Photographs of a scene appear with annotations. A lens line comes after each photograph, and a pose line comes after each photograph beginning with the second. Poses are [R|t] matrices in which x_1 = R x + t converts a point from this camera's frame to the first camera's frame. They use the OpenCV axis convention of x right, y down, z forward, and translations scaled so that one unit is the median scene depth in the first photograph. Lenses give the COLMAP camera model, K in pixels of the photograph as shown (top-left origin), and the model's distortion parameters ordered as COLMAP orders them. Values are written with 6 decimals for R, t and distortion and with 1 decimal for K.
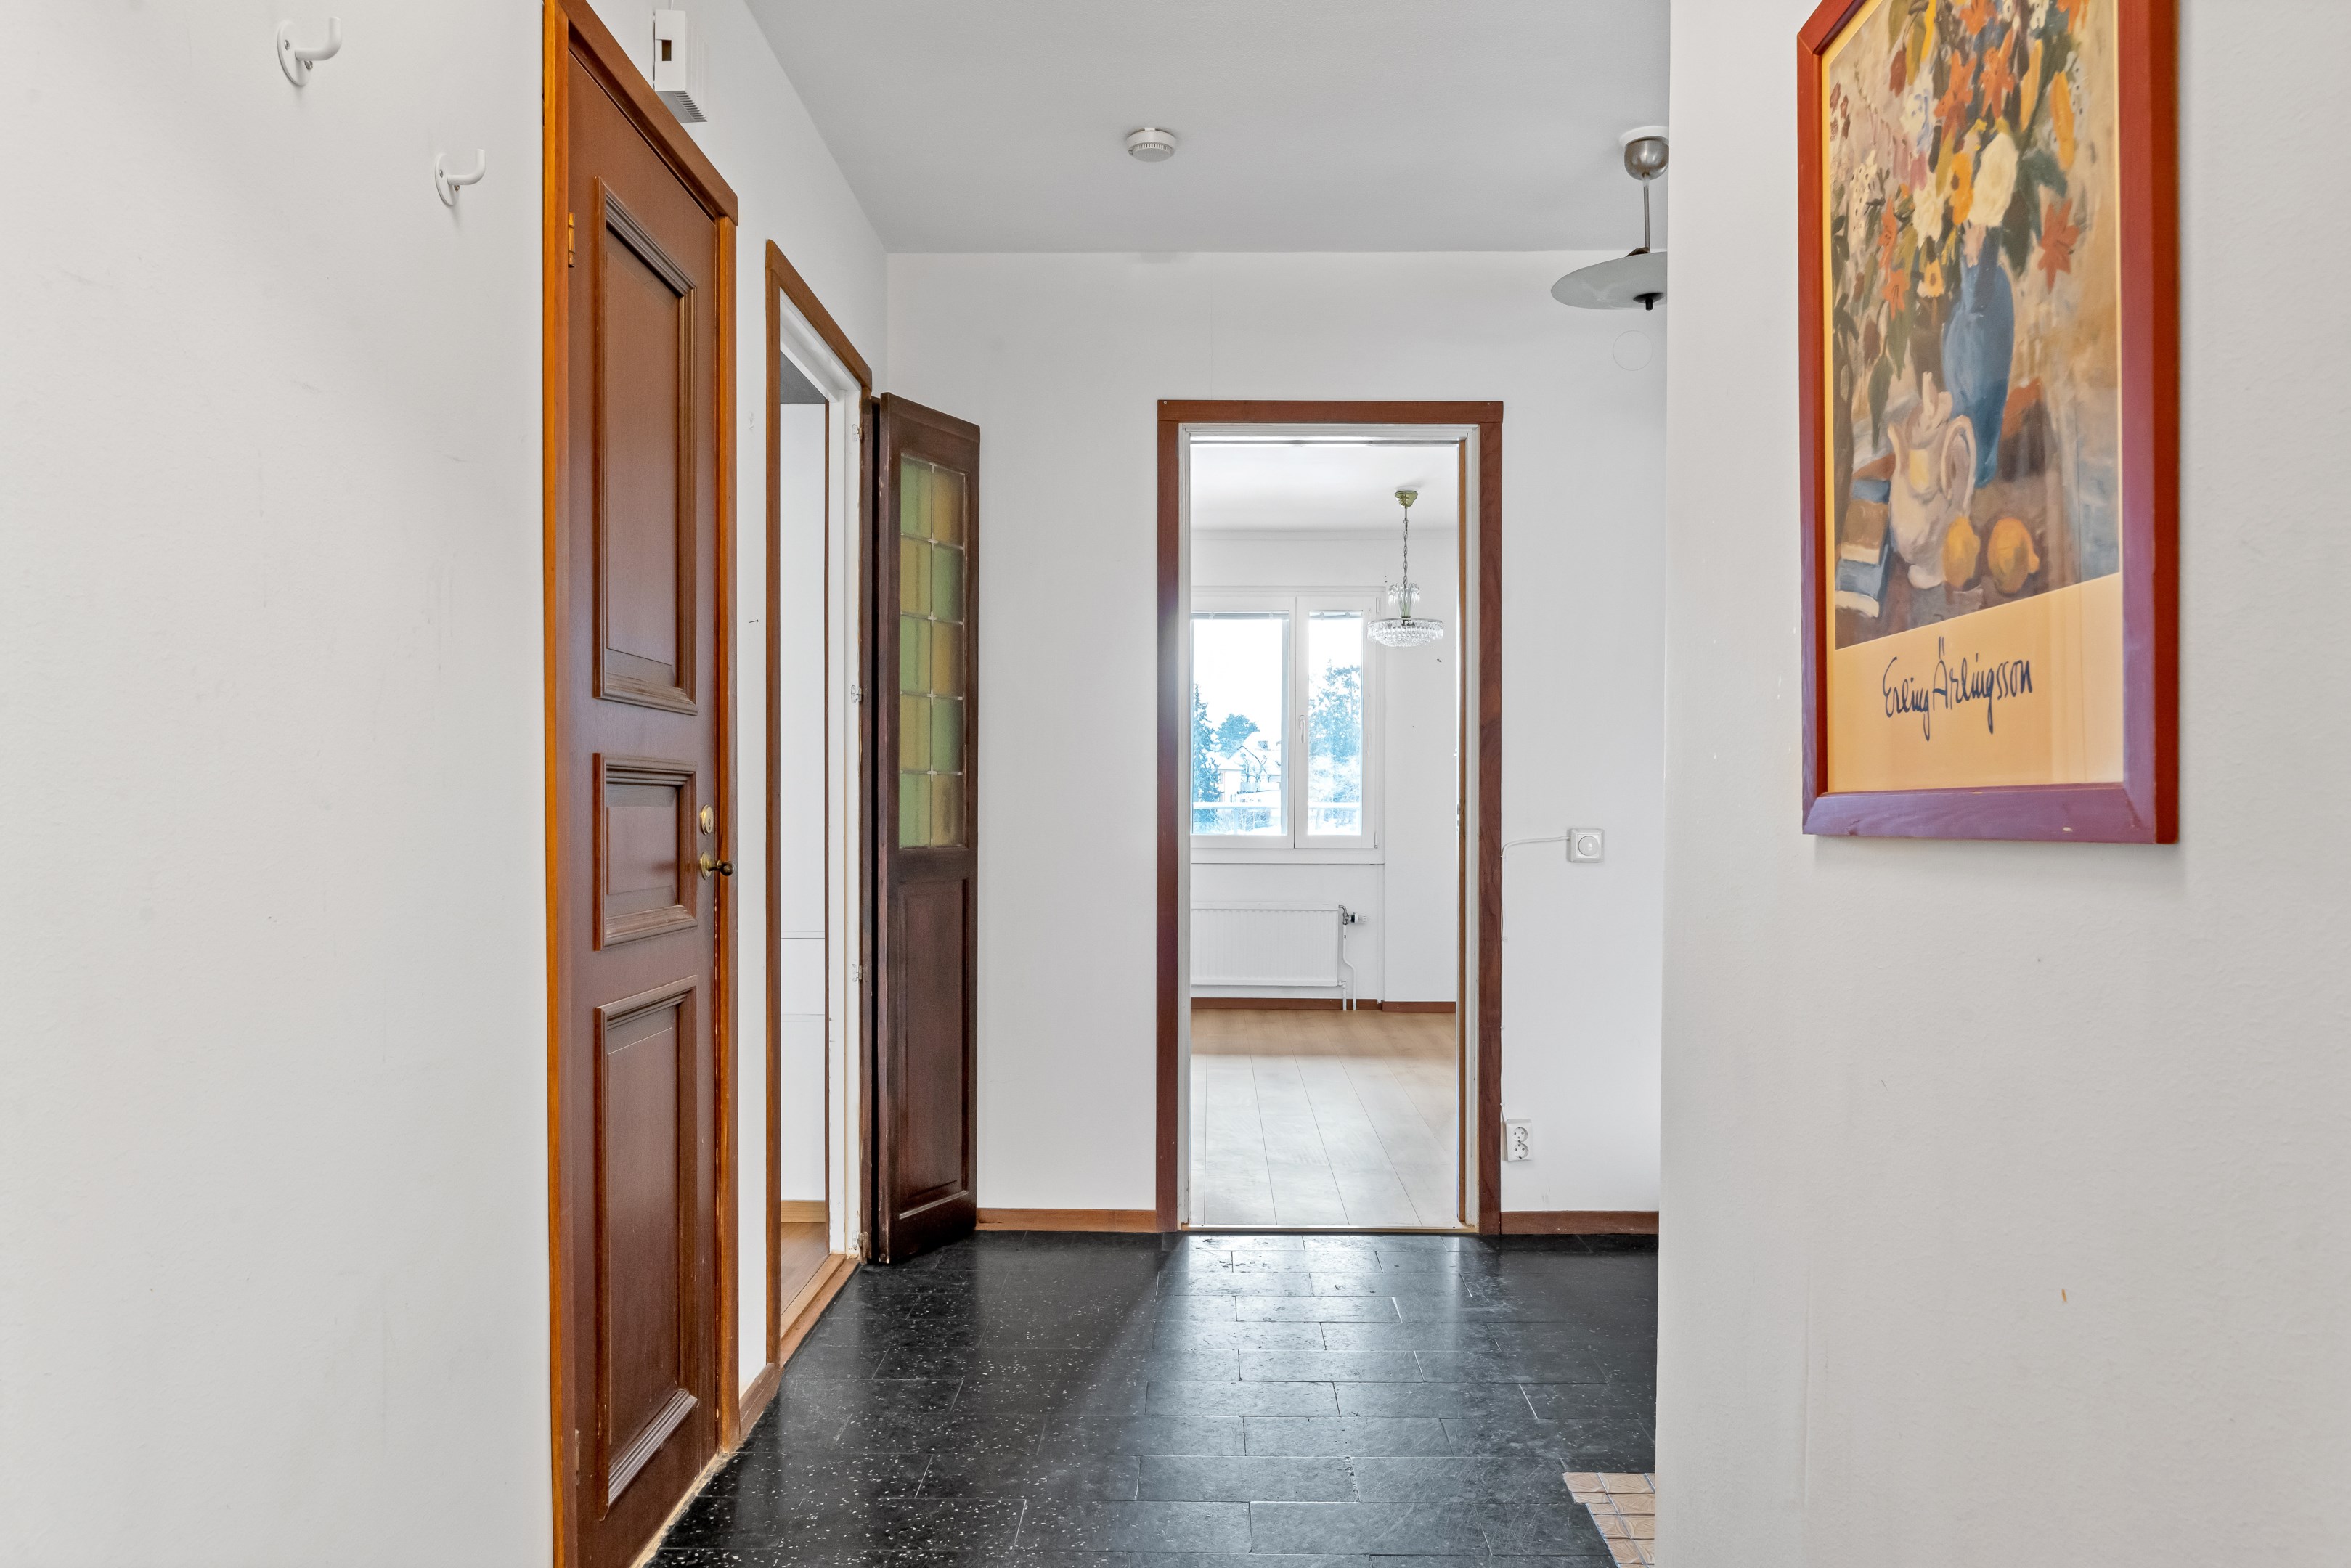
lens RADIAL K [[1572.1, 0, 1168.9], [0, 1572.1, 791.1], [0, 0, 1]] dist [-0.010946, -0.005020]
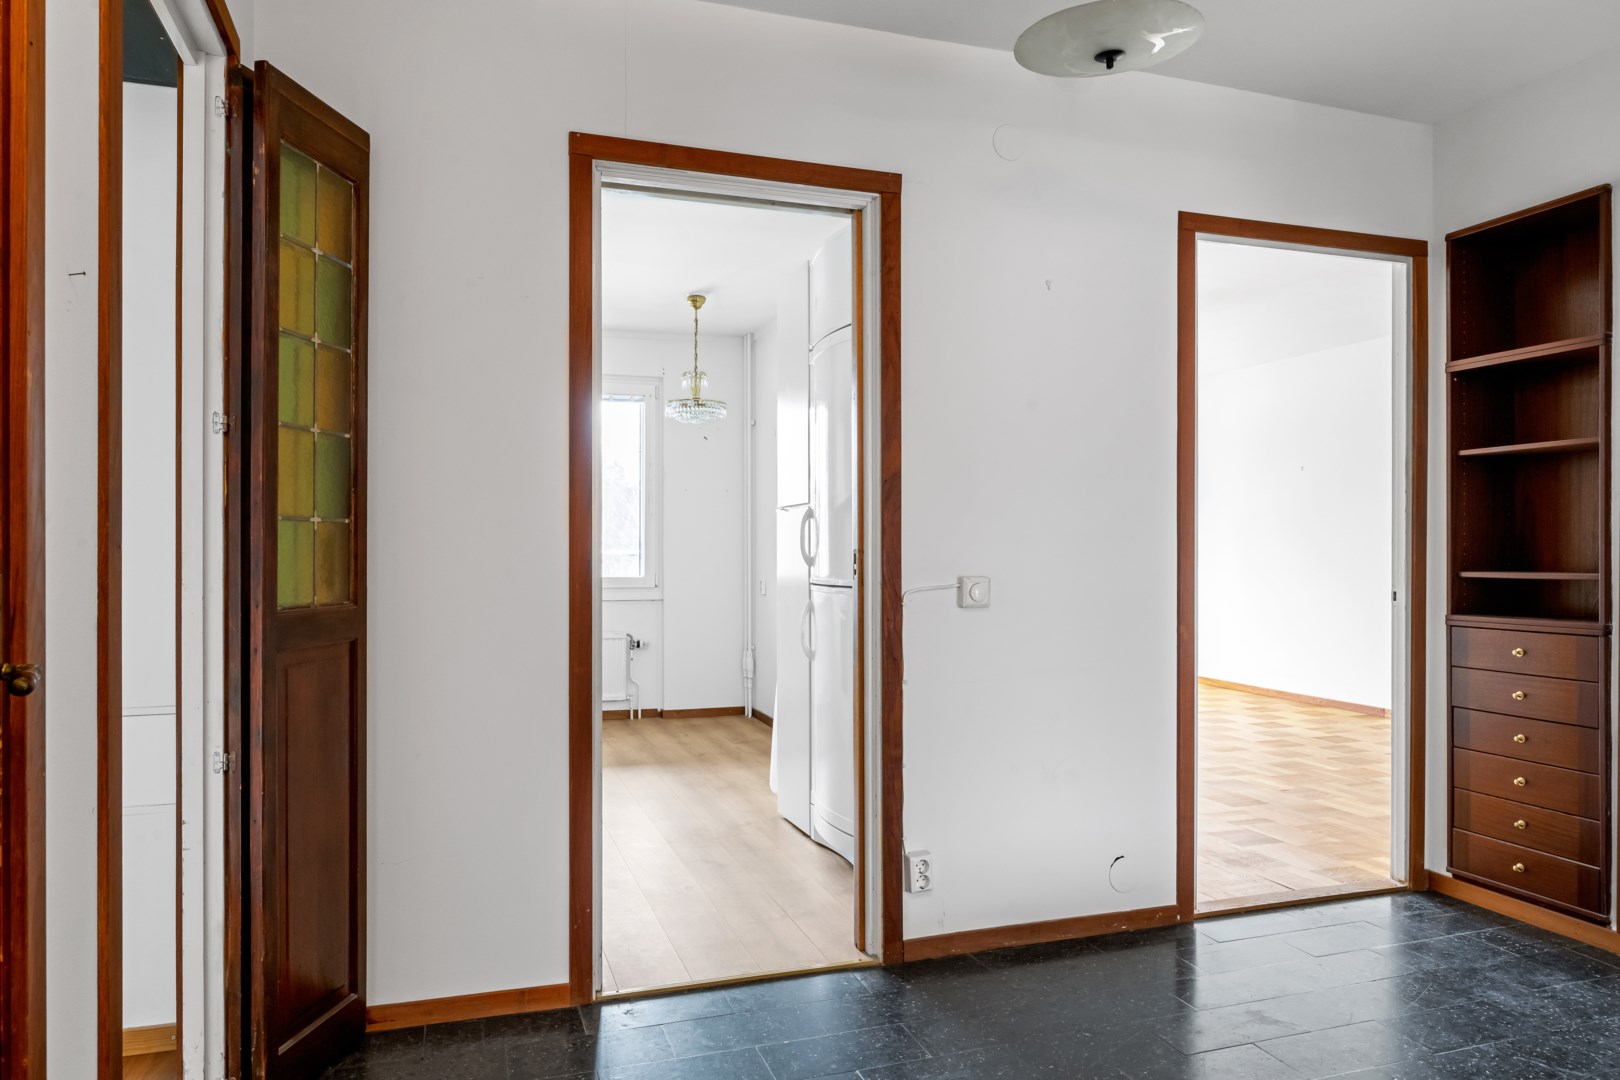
lens RADIAL K [[1083.4, 0, 819.6], [0, 1083.4, 541.6], [0, 0, 1]] dist [-0.010946, -0.005020]
pose [[0.939792, 0.000944, 0.341747, -0.089989], [-0.001058, 0.999999, 0.000148, -0.000174], [-0.341746, -0.000501, 0.939792, 0.336216]]
